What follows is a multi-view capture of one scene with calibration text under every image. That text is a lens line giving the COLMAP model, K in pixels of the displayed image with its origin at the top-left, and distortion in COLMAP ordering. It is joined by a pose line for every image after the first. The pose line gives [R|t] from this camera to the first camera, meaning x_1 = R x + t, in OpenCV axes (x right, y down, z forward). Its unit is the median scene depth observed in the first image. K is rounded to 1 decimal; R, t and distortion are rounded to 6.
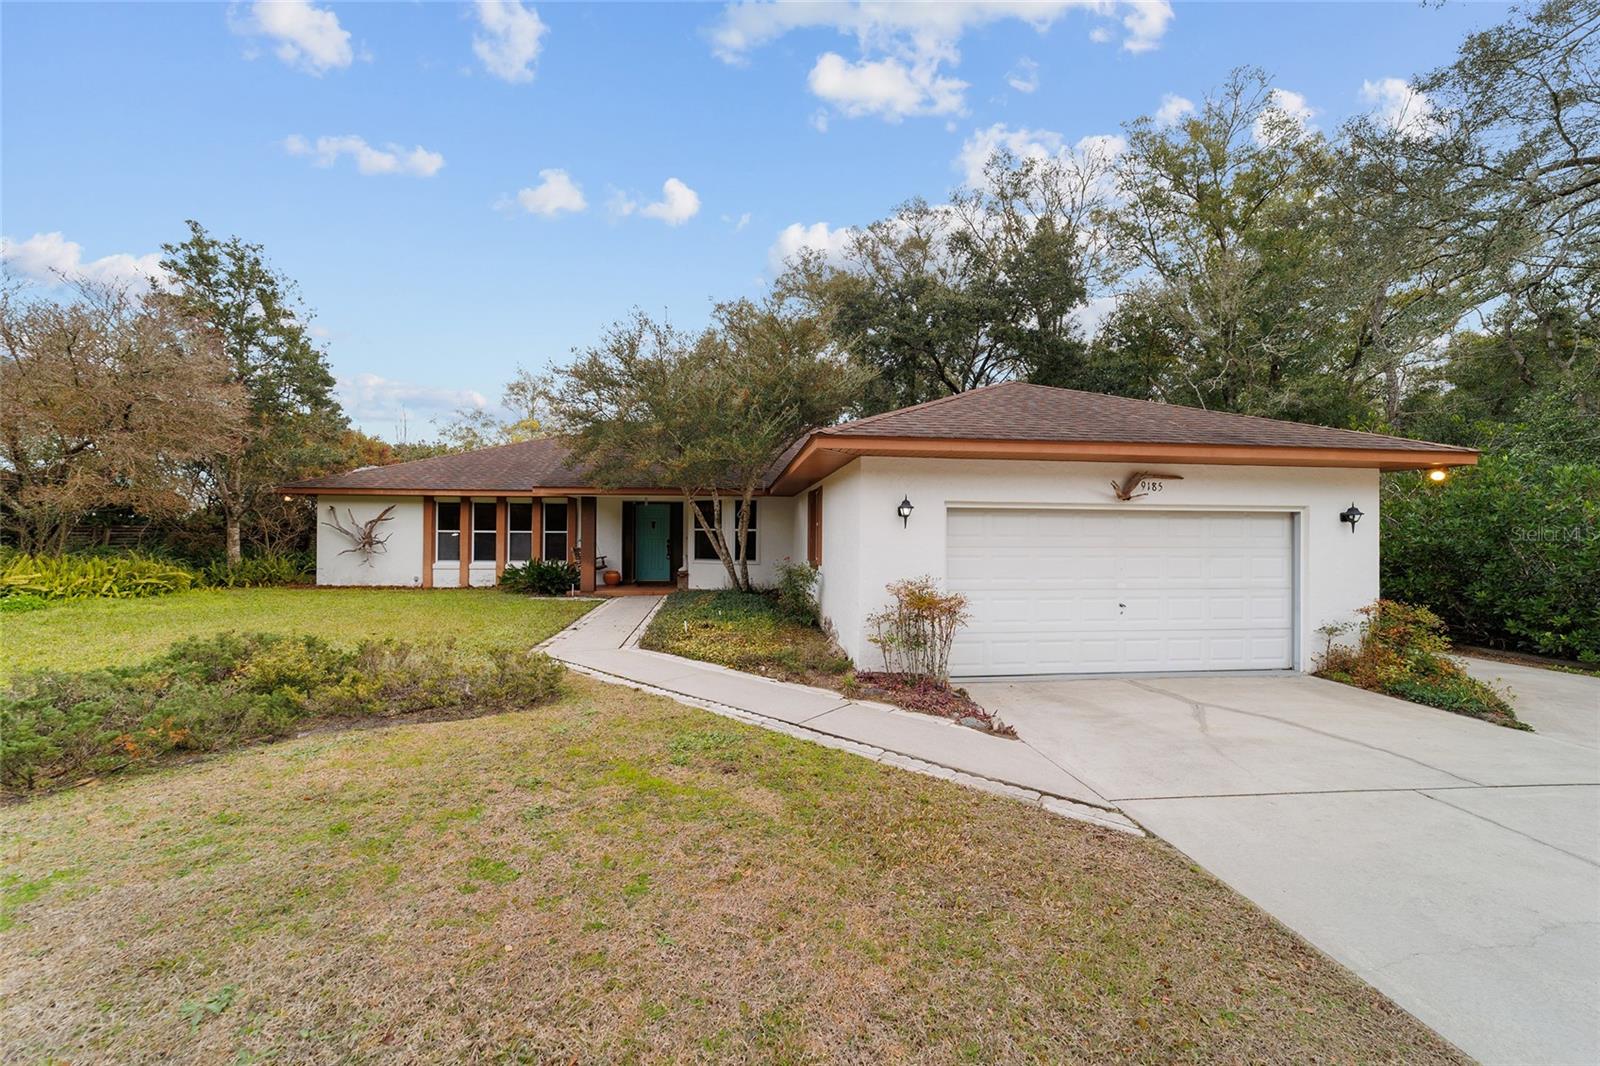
lens RADIAL K [[617.5, 0, 787.8], [0, 617.5, 528.4], [0, 0, 1]] dist [-0.013600, 0.006844]
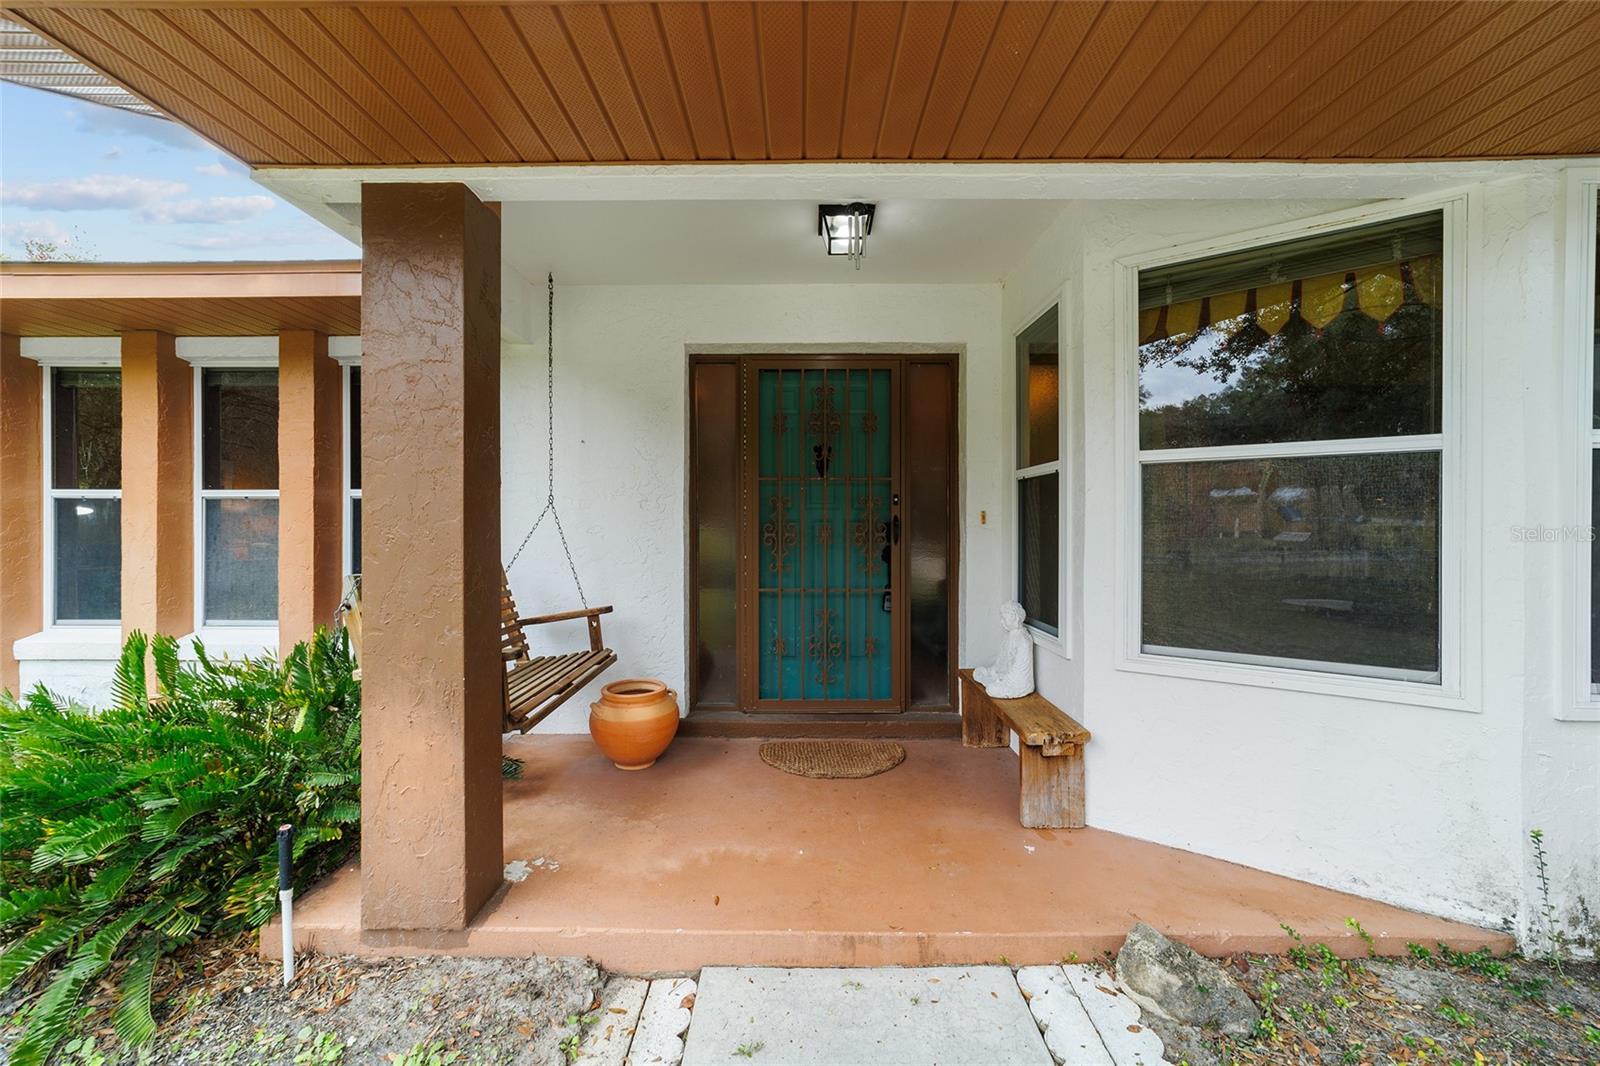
lens RADIAL K [[617.5, 0, 797.4], [0, 617.5, 528.7], [0, 0, 1]] dist [-0.013600, 0.006844]
pose [[0.995647, -0.004433, -0.093103, -0.230615], [0.006054, 0.999835, 0.017136, 0.017281], [0.093011, -0.017625, 0.995509, 0.869301]]
